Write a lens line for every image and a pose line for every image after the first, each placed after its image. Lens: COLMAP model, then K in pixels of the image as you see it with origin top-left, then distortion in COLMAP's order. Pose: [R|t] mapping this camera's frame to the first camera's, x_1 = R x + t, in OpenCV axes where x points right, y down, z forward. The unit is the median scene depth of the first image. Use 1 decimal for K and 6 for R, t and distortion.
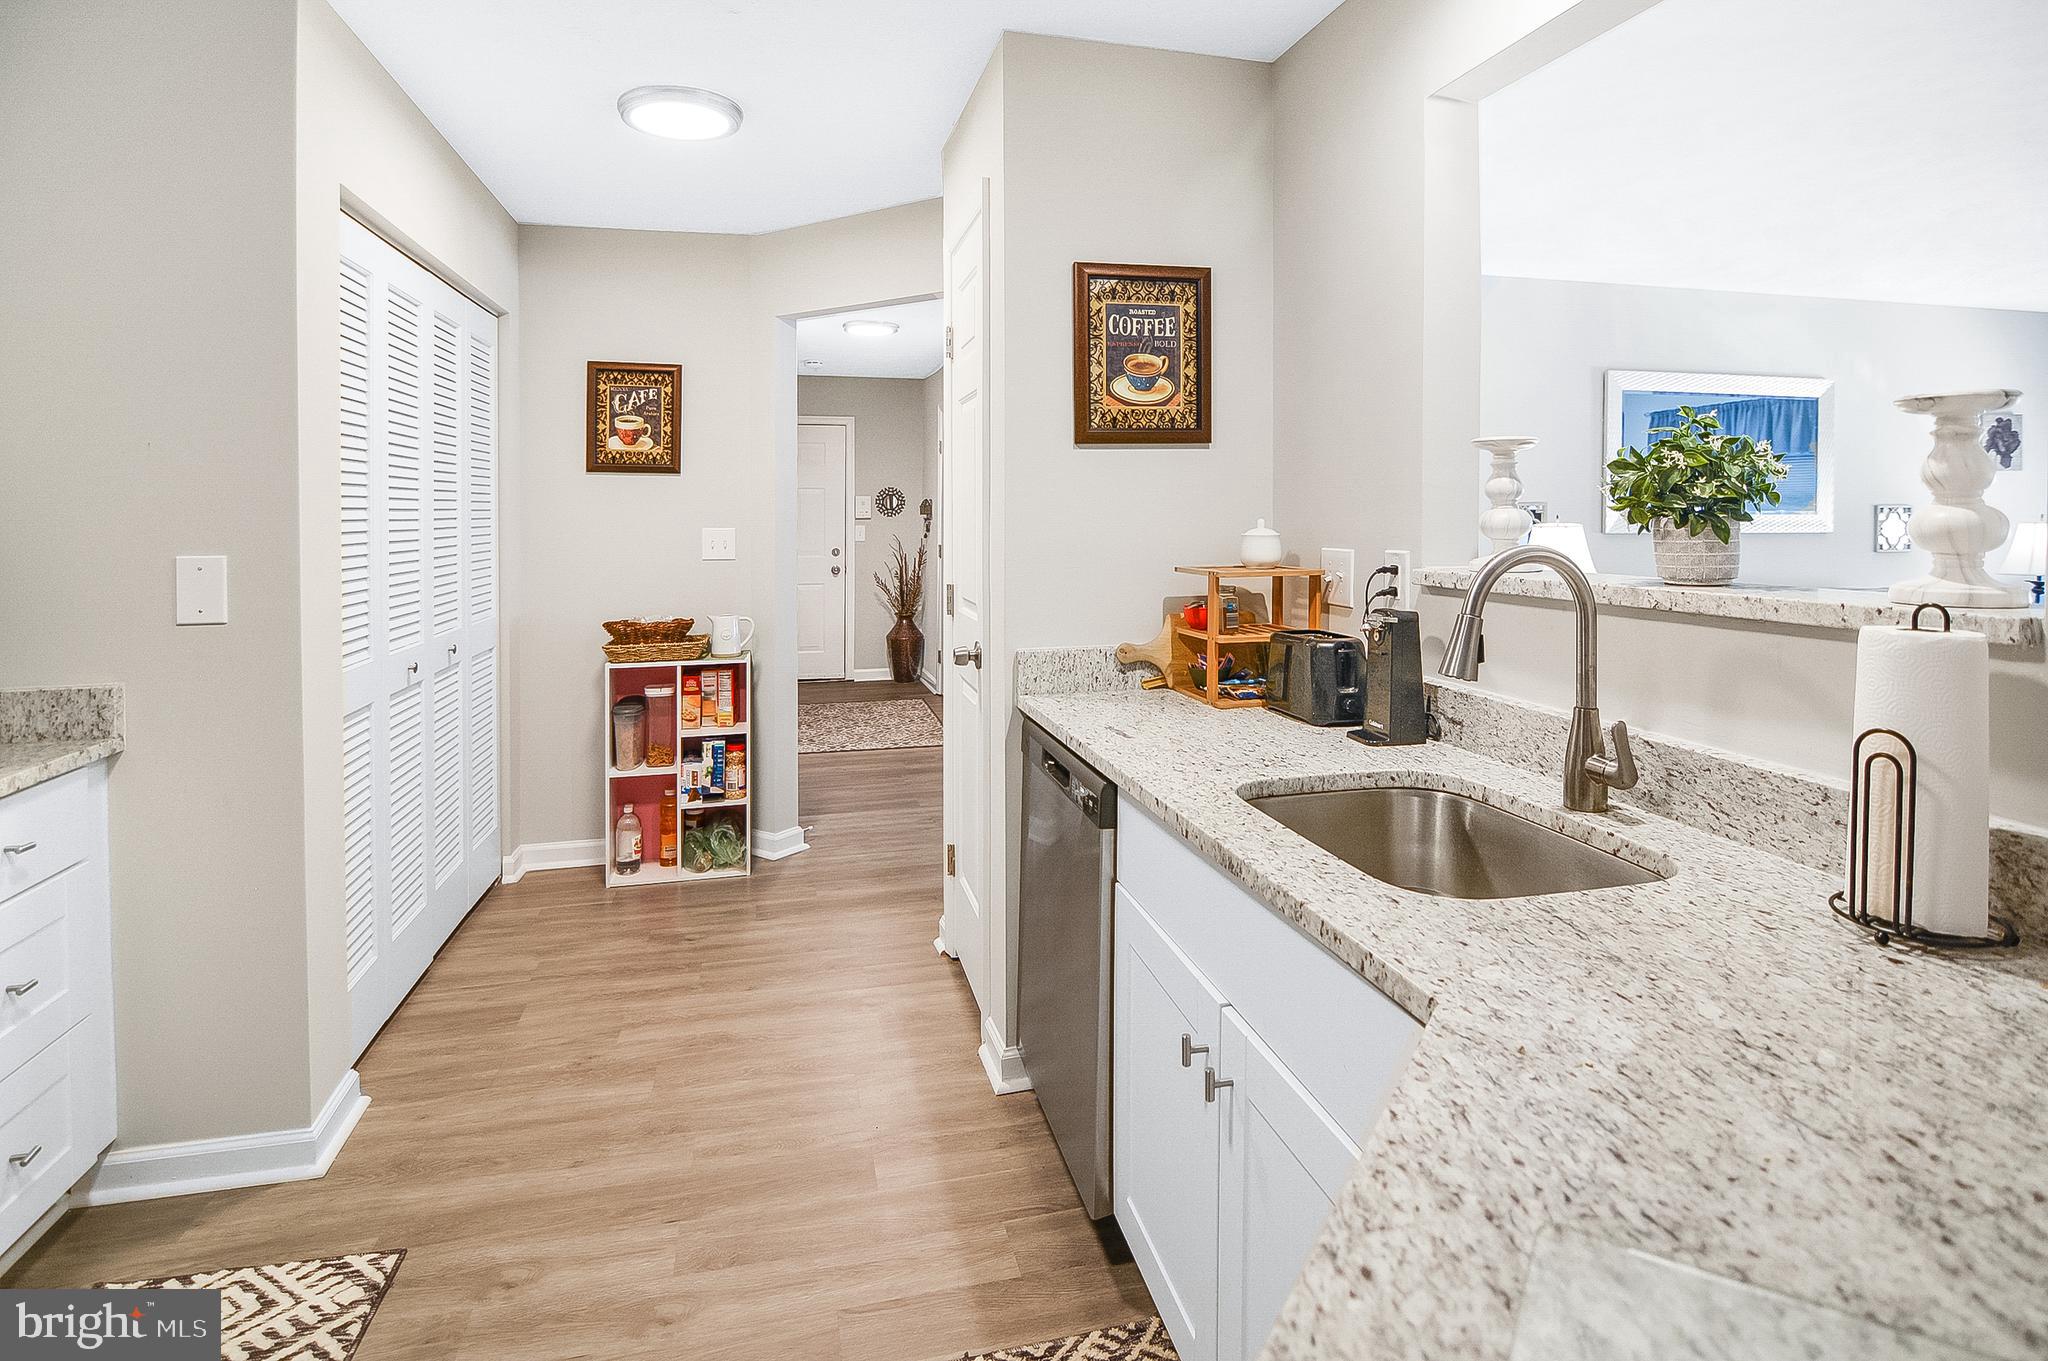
lens RADIAL K [[1037.5, 0, 1019.9], [0, 1037.5, 502.7], [0, 0, 1]] dist [-0.010570, -0.005733]
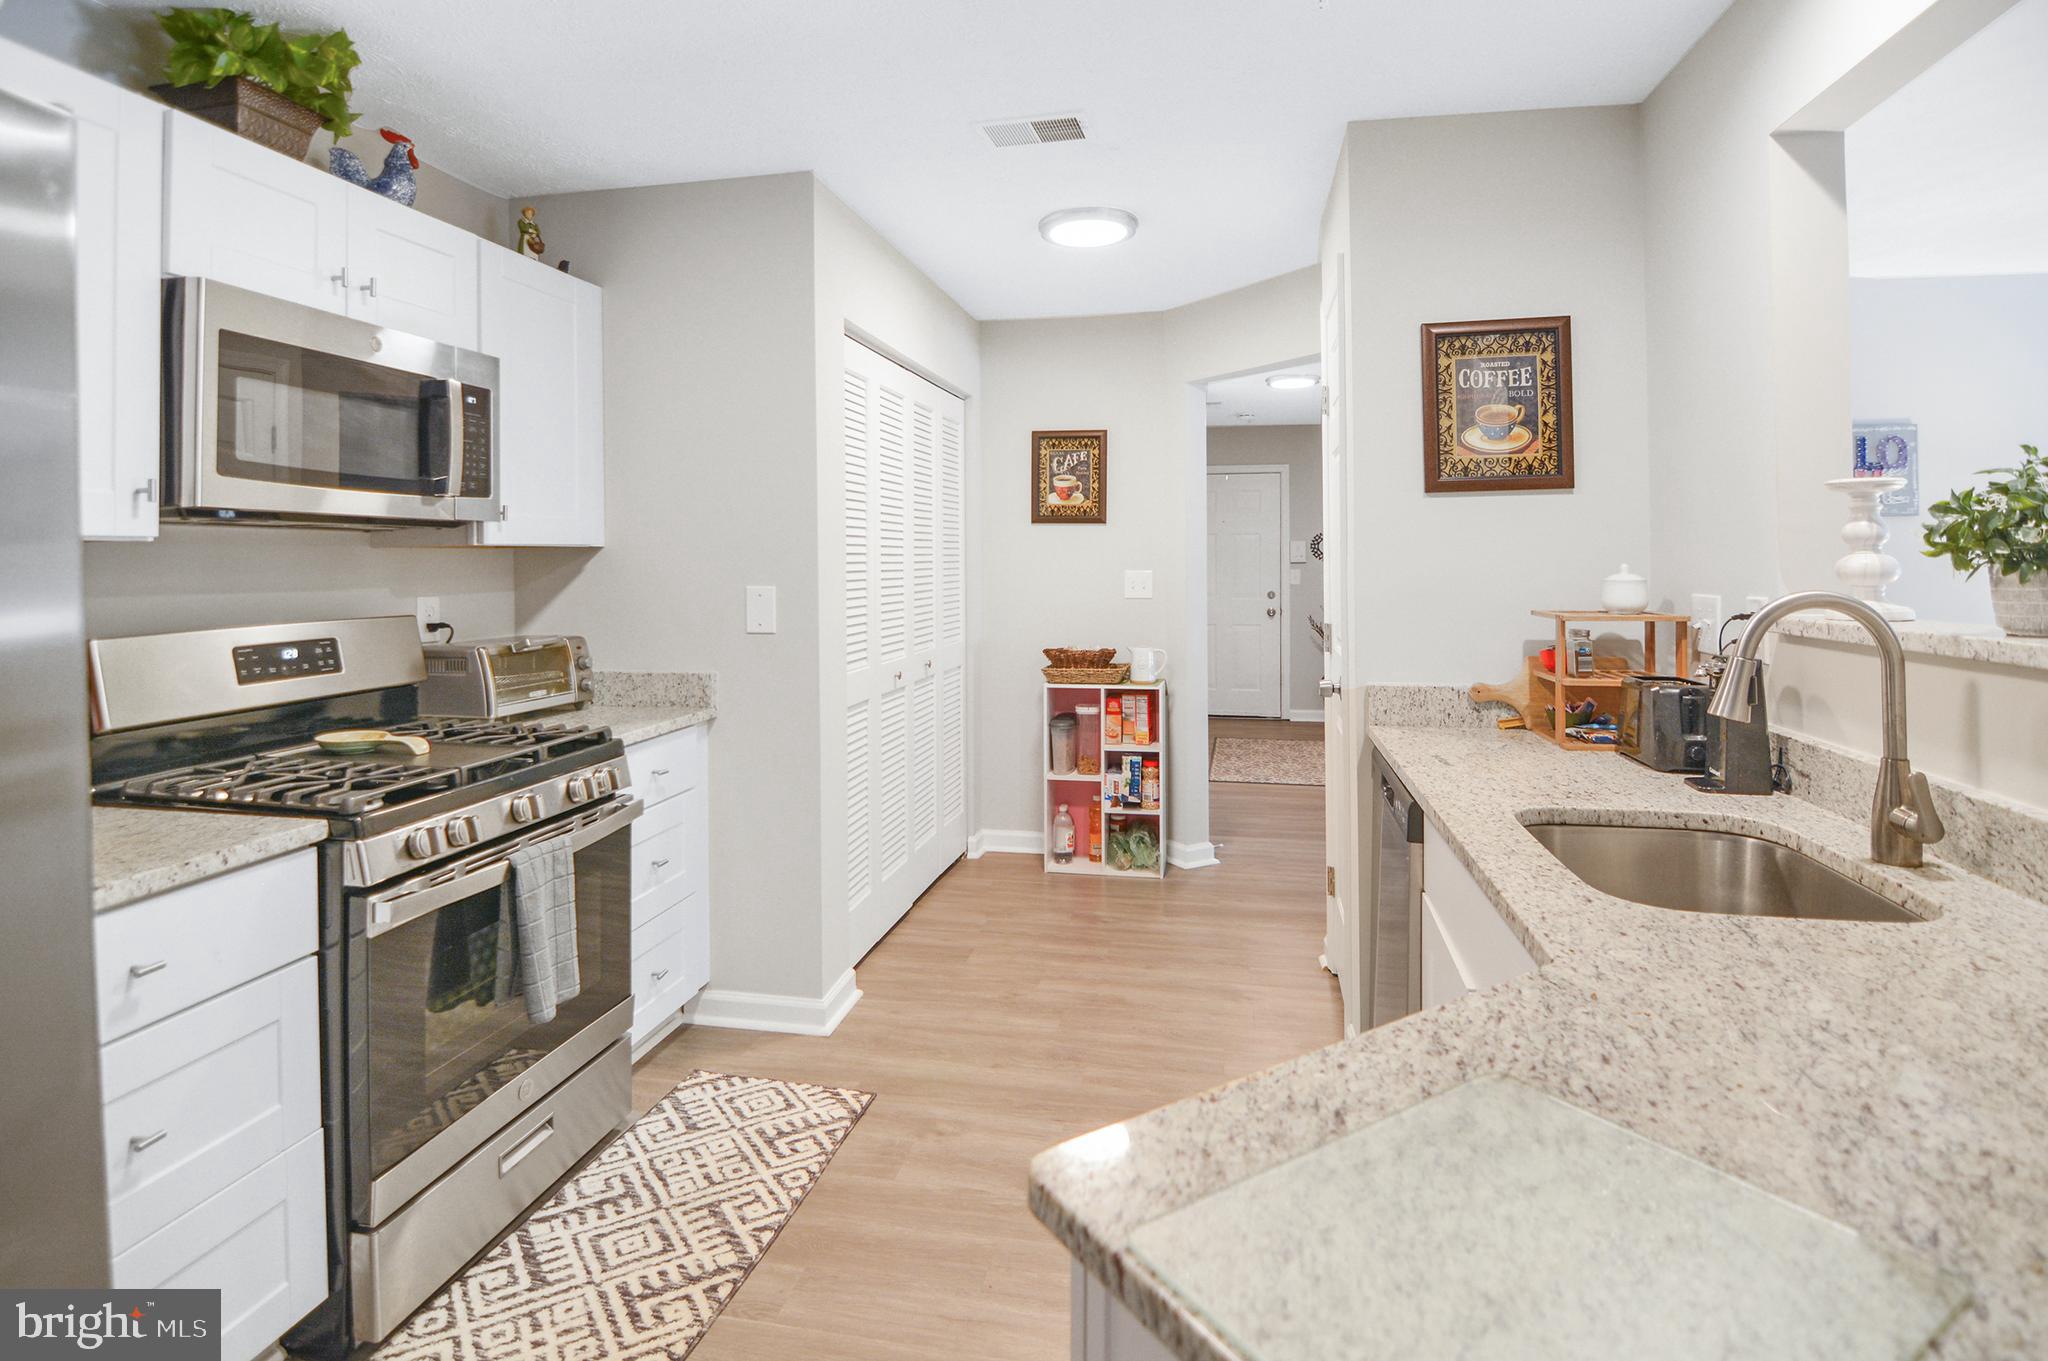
lens RADIAL K [[1035.3, 0, 1036.8], [0, 1035.3, 526.1], [0, 0, 1]] dist [-0.021603, -0.002072]
pose [[0.908566, -0.010189, -0.417617, 0.131843], [0.001553, 0.999778, -0.021013, -0.001038], [0.417739, 0.018443, 0.908380, -0.129453]]
